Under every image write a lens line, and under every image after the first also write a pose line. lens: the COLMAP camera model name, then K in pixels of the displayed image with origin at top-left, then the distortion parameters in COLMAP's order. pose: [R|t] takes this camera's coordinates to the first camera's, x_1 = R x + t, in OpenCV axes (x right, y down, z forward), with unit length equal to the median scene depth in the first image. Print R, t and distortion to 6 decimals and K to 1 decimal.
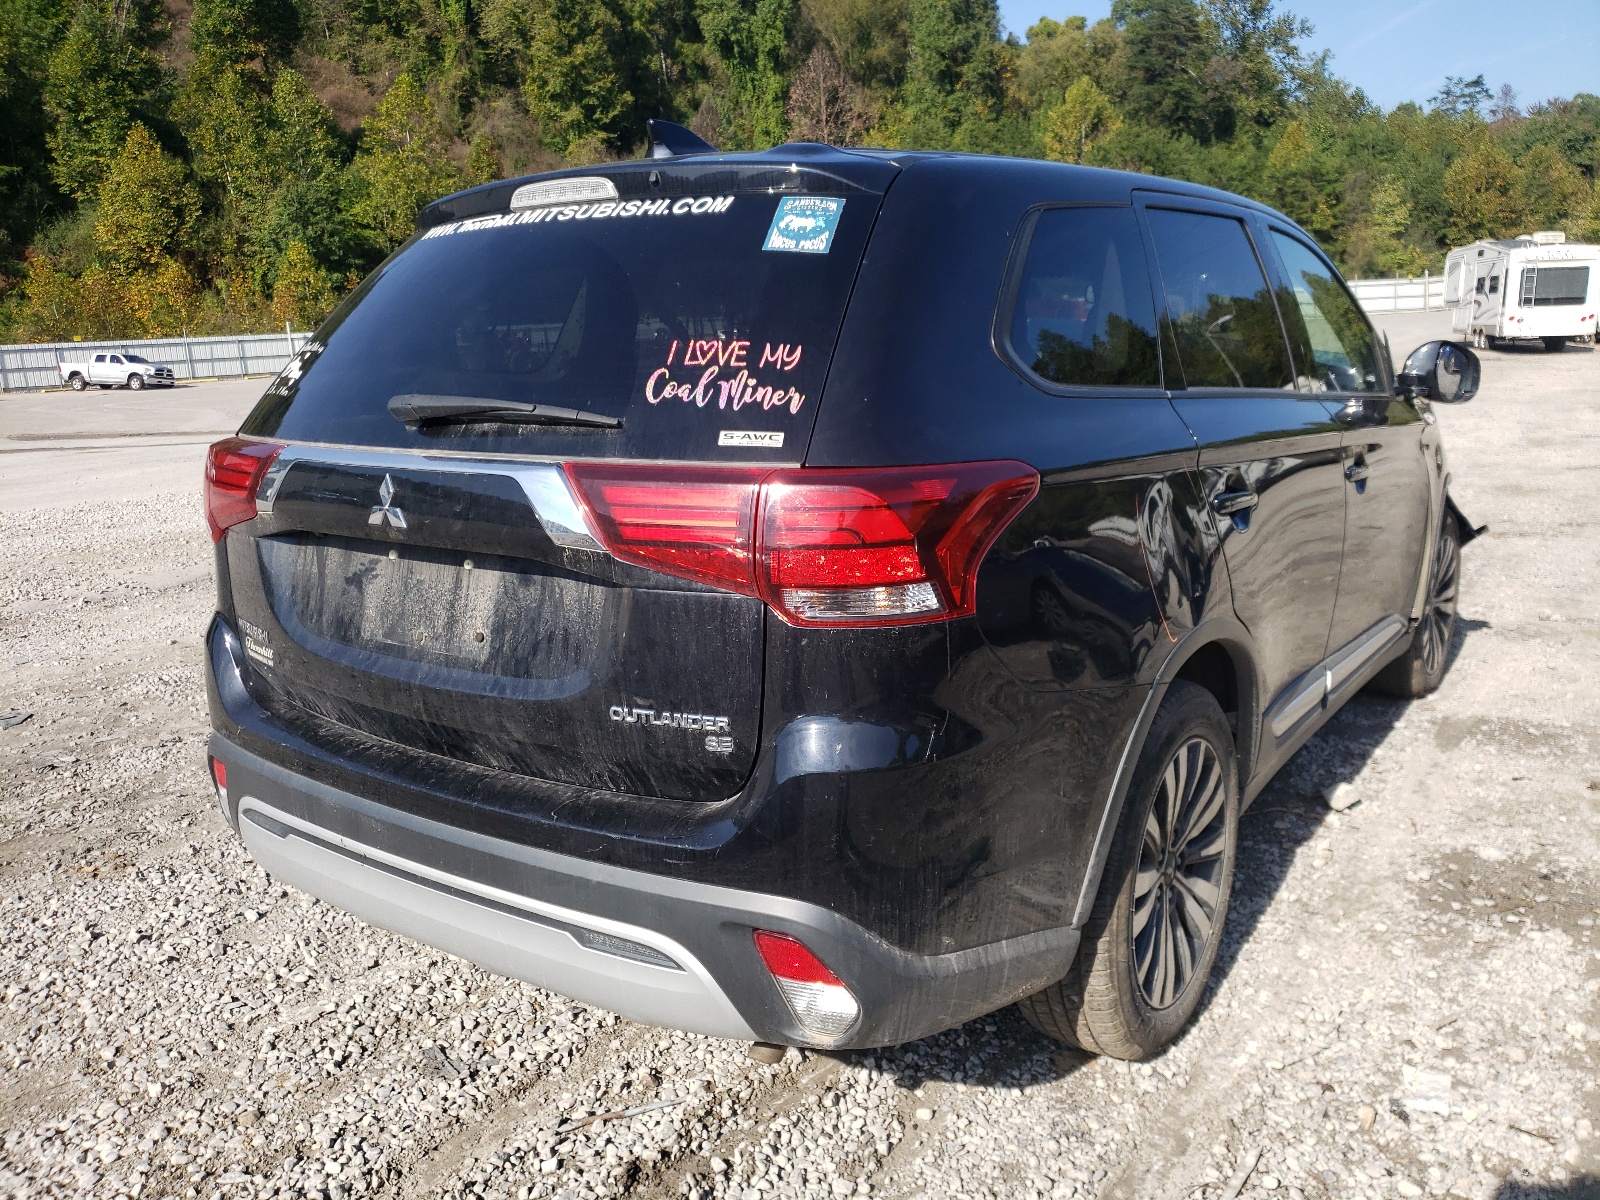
lens RADIAL K [[1219.1, 0, 790.5], [0, 1219.1, 614.4], [0, 0, 1]] dist [0.012106, 0.019799]
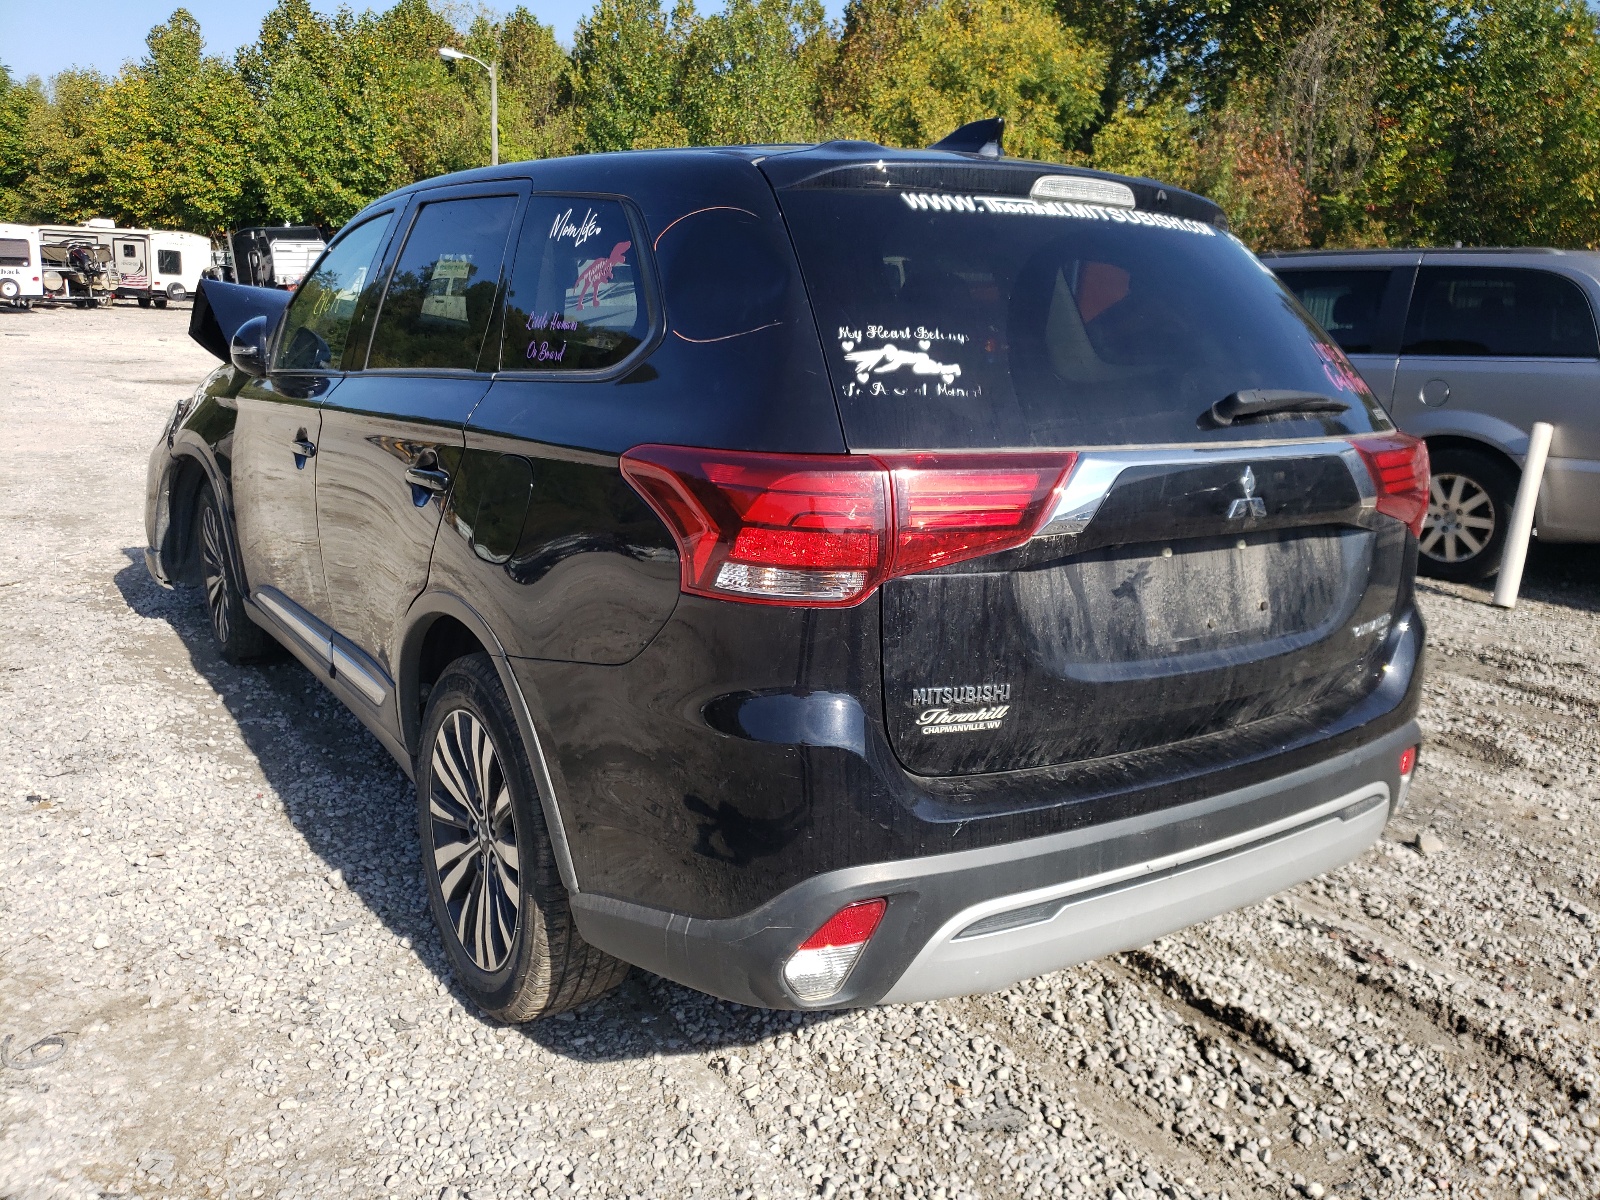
lens RADIAL K [[1219.1, 0, 790.5], [0, 1219.1, 614.4], [0, 0, 1]] dist [0.012106, 0.019799]
pose [[0.370385, -0.183154, 0.910642, -1.314659], [0.165778, 0.977662, 0.129206, -0.174093], [-0.913965, 0.103108, 0.392475, 0.880146]]
